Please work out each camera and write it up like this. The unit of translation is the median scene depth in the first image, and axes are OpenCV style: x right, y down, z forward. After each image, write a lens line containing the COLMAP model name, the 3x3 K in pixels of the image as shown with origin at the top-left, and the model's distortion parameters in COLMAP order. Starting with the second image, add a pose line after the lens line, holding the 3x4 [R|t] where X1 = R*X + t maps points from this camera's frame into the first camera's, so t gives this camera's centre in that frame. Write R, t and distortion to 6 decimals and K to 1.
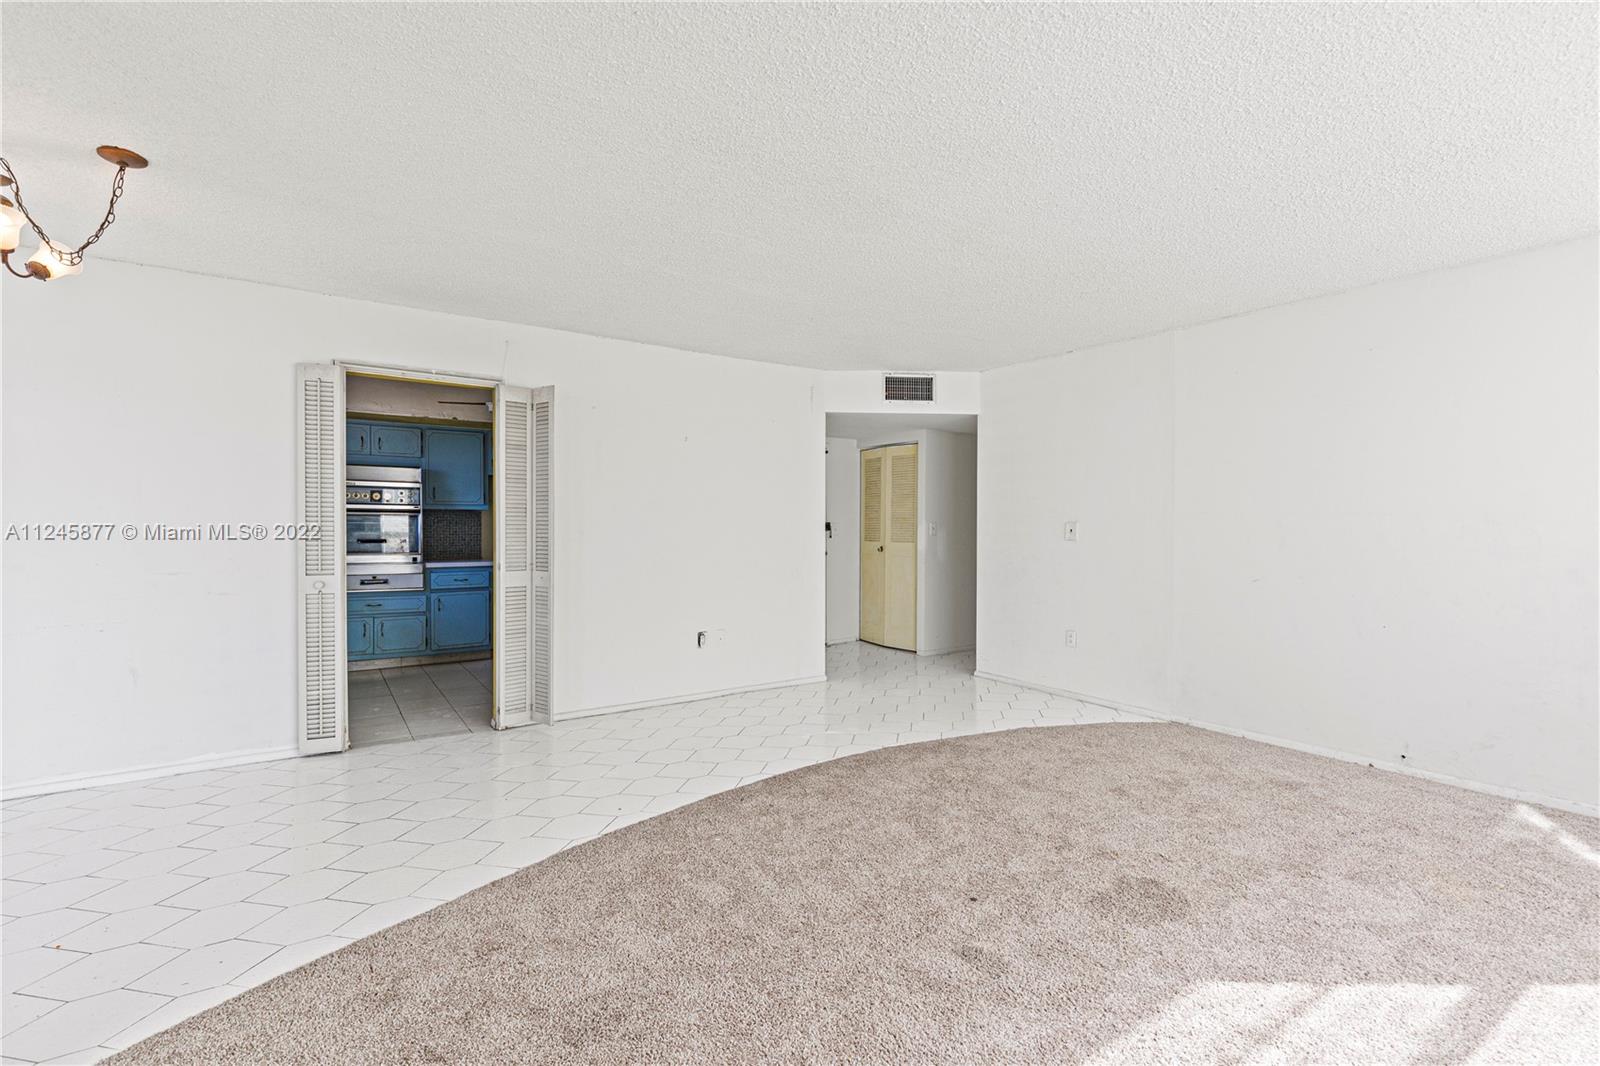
lens RADIAL K [[731.2, 0, 800.5], [0, 731.2, 537.6], [0, 0, 1]] dist [0.003222, 0.001512]
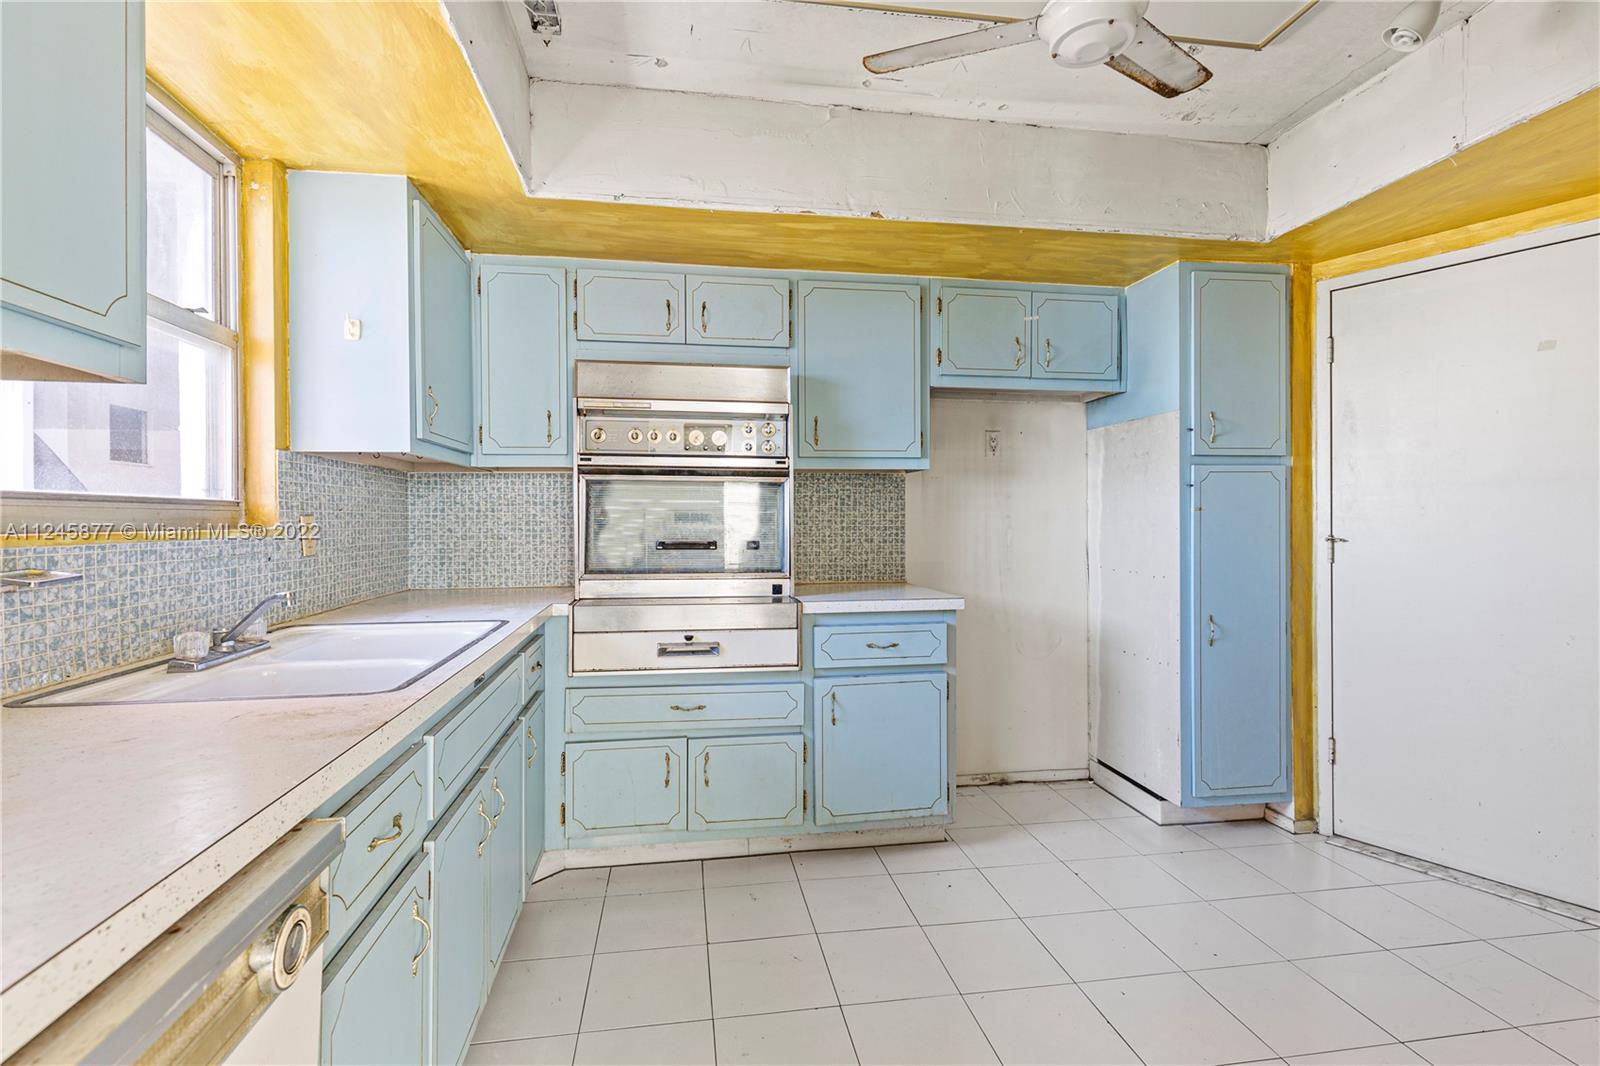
lens RADIAL K [[731.2, 0, 792.0], [0, 731.2, 520.4], [0, 0, 1]] dist [0.003222, 0.001512]
pose [[0.905515, -0.003880, -0.424296, -0.347761], [-0.000015, 0.999958, -0.009175, -0.005412], [0.424313, 0.008315, 0.905477, 0.636312]]
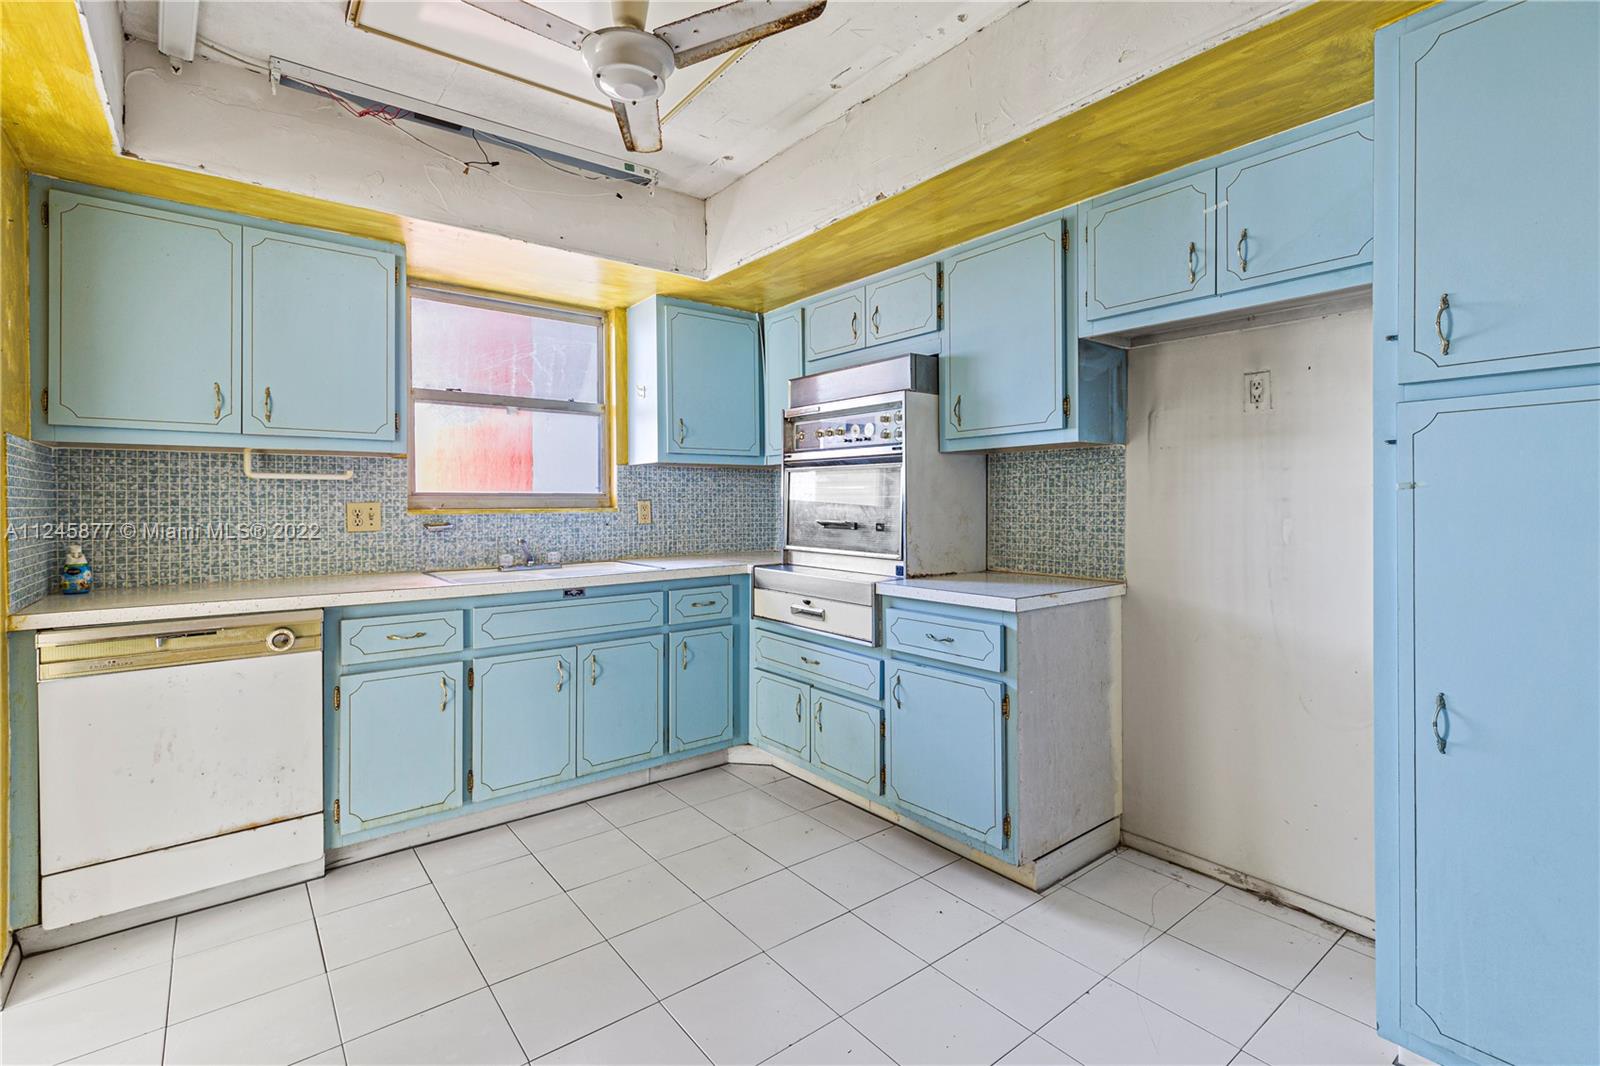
lens RADIAL K [[731.2, 0, 783.1], [0, 731.2, 503.1], [0, 0, 1]] dist [0.003222, 0.001512]
pose [[0.062773, -0.000855, -0.998027, -0.105652], [-0.007310, 0.999972, -0.001316, -0.008816], [0.998001, 0.007379, 0.062765, 0.913234]]
